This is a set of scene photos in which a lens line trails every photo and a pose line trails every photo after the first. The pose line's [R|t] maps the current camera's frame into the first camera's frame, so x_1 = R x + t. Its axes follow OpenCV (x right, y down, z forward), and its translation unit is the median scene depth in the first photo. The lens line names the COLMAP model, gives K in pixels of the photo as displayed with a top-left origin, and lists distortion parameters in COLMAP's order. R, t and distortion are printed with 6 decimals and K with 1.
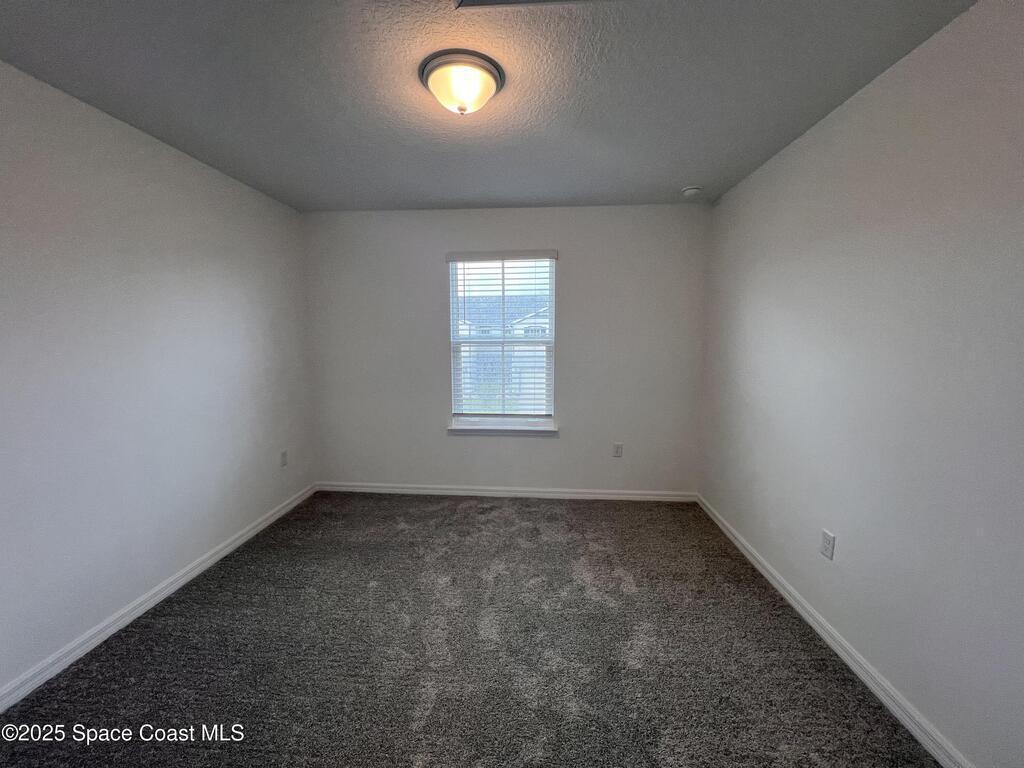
lens RADIAL K [[408.9, 0, 511.0], [0, 408.9, 384.7], [0, 0, 1]] dist [-0.000014, -0.000126]
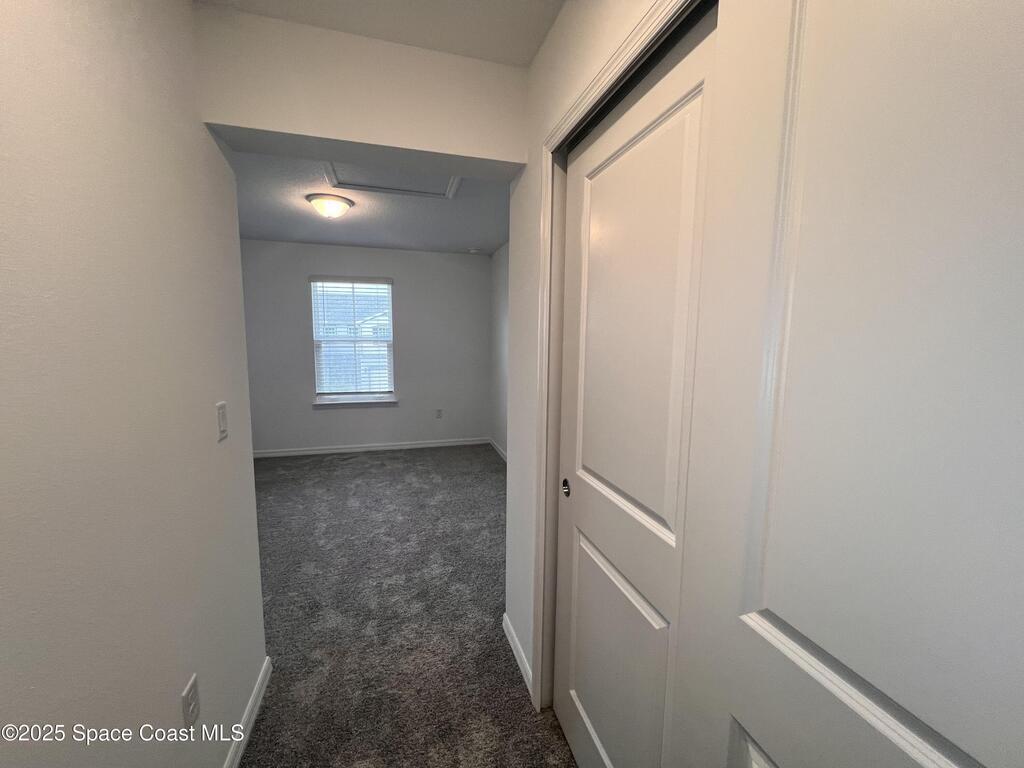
lens RADIAL K [[408.9, 0, 511.0], [0, 408.9, 384.7], [0, 0, 1]] dist [-0.000014, -0.000126]
pose [[0.937560, -0.030903, 0.346447, -0.008802], [0.029954, 0.999518, 0.008093, 0.058950], [-0.346530, 0.002789, 0.938035, -0.571610]]
